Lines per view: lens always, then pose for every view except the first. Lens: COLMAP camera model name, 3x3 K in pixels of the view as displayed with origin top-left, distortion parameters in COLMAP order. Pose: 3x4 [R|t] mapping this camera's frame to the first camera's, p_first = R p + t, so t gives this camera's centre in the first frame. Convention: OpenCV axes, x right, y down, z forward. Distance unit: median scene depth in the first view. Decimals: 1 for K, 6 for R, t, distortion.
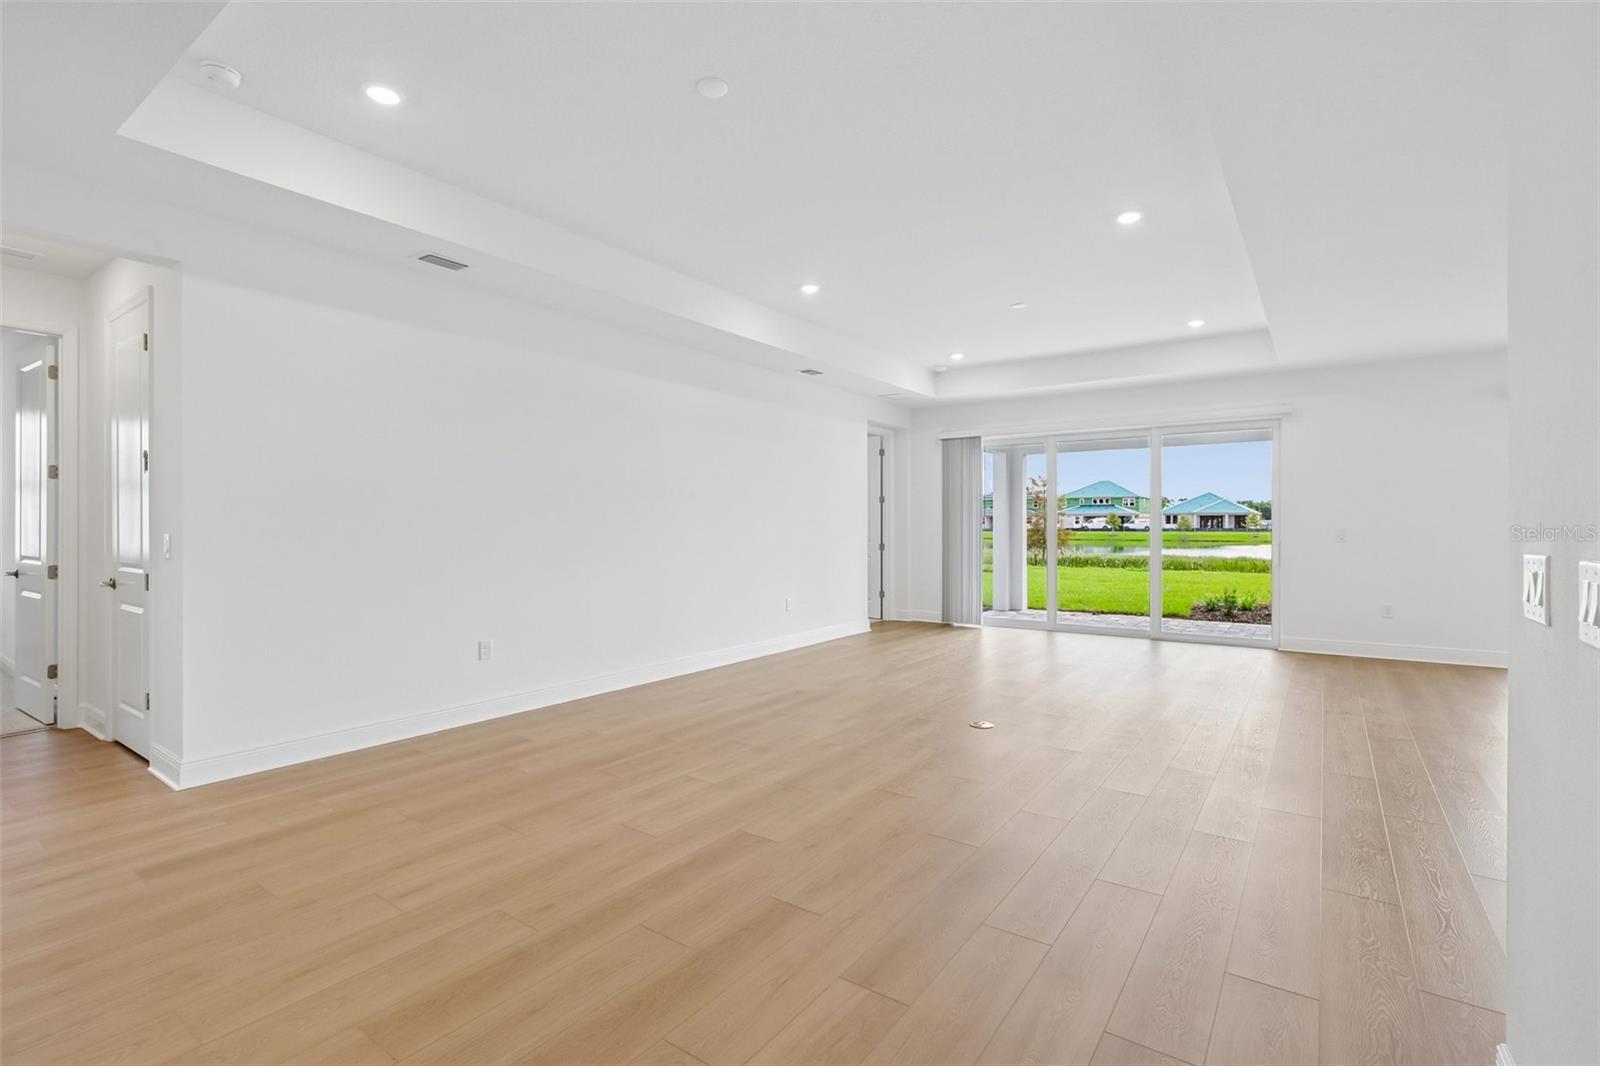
lens RADIAL K [[733.4, 0, 813.9], [0, 733.4, 527.9], [0, 0, 1]] dist [-0.012617, 0.006137]
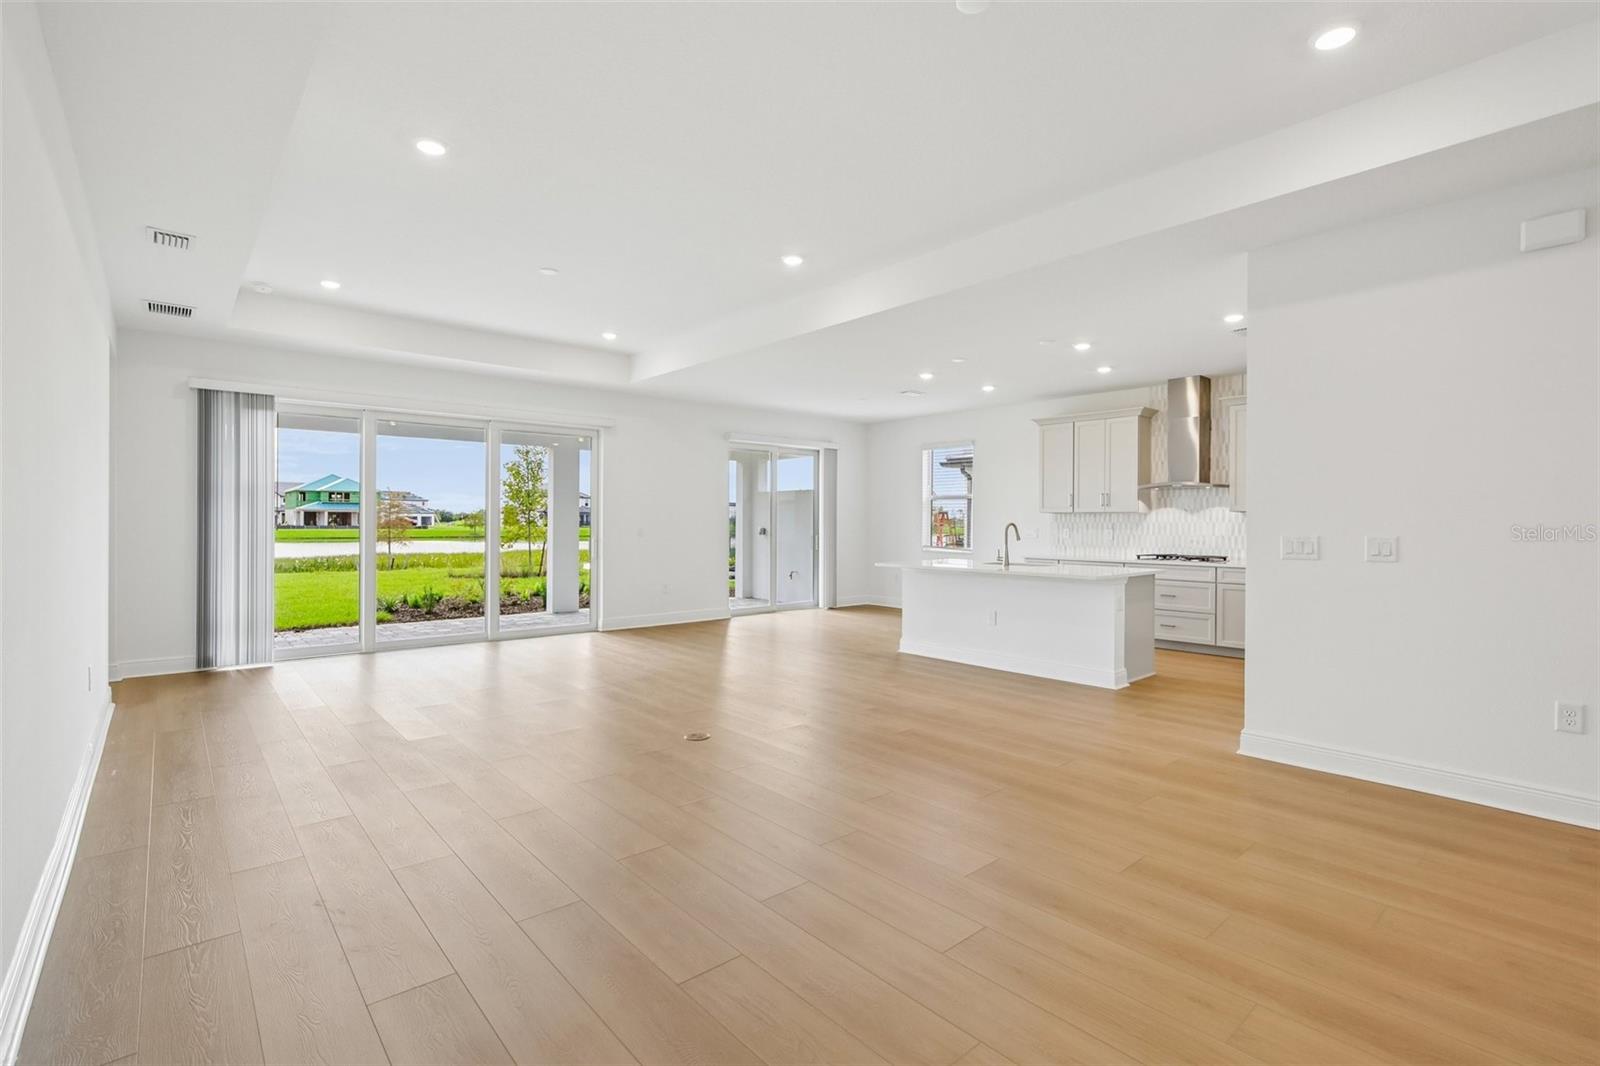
lens RADIAL K [[733.4, 0, 807.9], [0, 733.4, 528.3], [0, 0, 1]] dist [-0.012617, 0.006137]
pose [[0.235207, -0.005950, 0.971927, -0.274663], [-0.000540, 0.999980, 0.006252, -0.001540], [-0.971945, -0.001995, 0.235199, 0.272242]]
